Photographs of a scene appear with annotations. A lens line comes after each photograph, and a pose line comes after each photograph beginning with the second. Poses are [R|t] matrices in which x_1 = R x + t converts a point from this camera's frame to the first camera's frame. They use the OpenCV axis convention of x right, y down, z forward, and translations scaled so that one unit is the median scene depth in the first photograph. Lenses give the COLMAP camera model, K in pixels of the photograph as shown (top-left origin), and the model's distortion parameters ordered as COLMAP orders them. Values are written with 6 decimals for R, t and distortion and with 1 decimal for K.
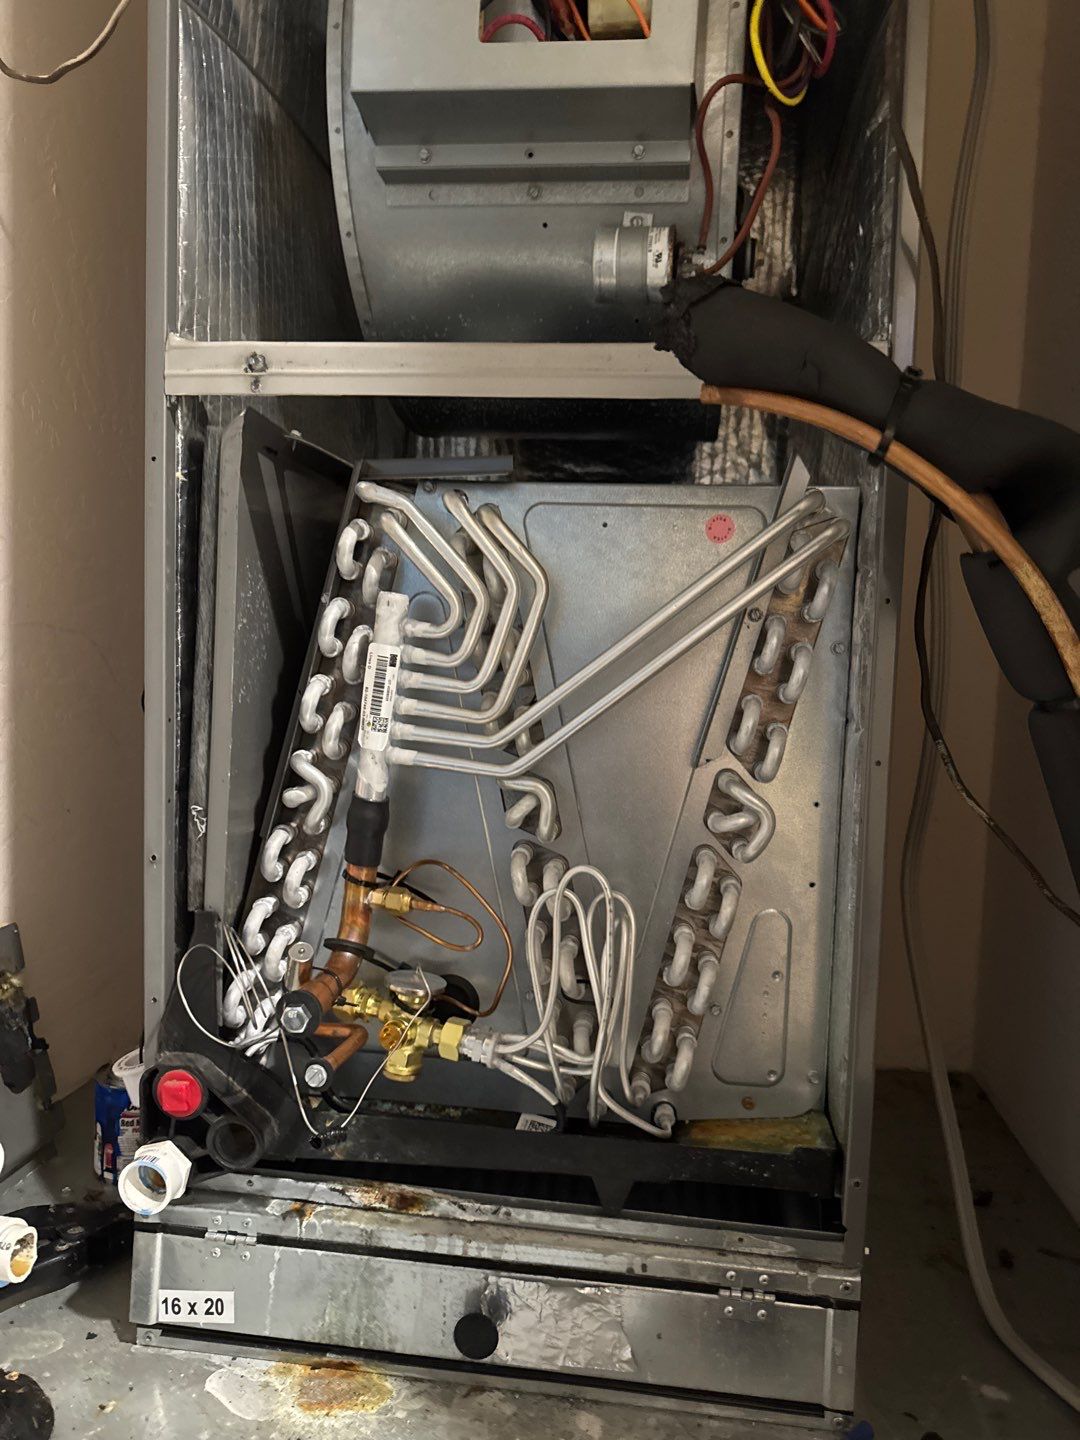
lens RADIAL K [[1016.4, 0, 543.9], [0, 1016.4, 716.5], [0, 0, 1]] dist [-0.020549, -0.013366]
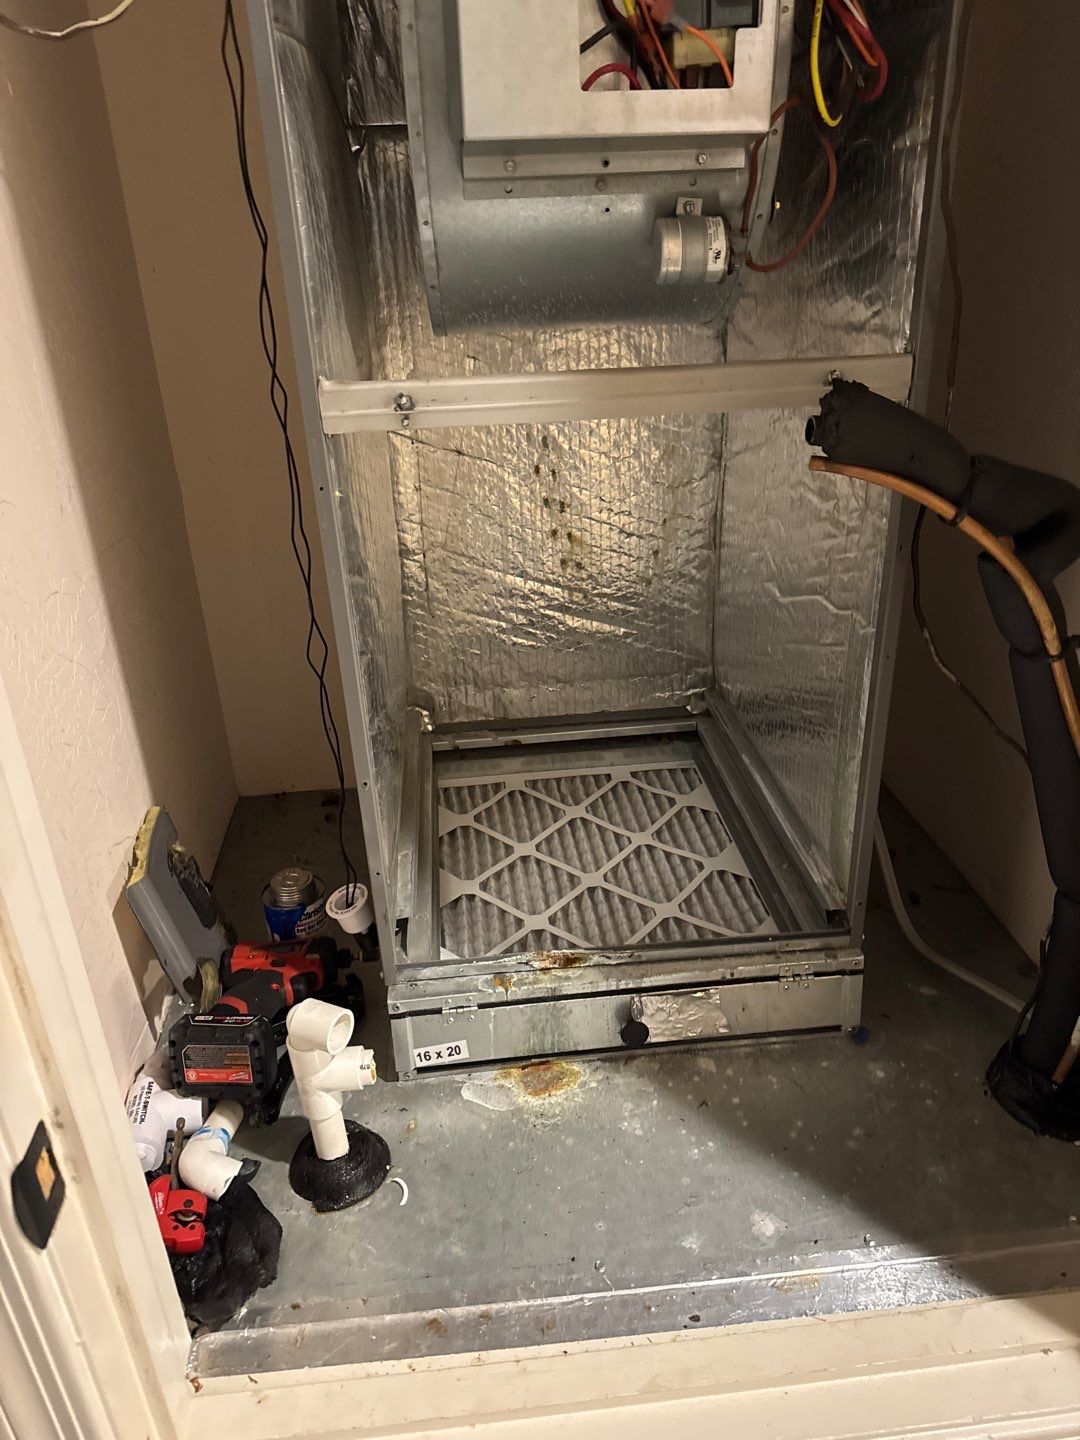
lens RADIAL K [[1016.4, 0, 531.2], [0, 1016.4, 727.4], [0, 0, 1]] dist [-0.020549, -0.013366]
pose [[0.974706, -0.164918, 0.150832, -0.373205], [0.095008, 0.916633, 0.388275, -0.438038], [-0.202291, -0.364124, 0.909116, -0.224738]]
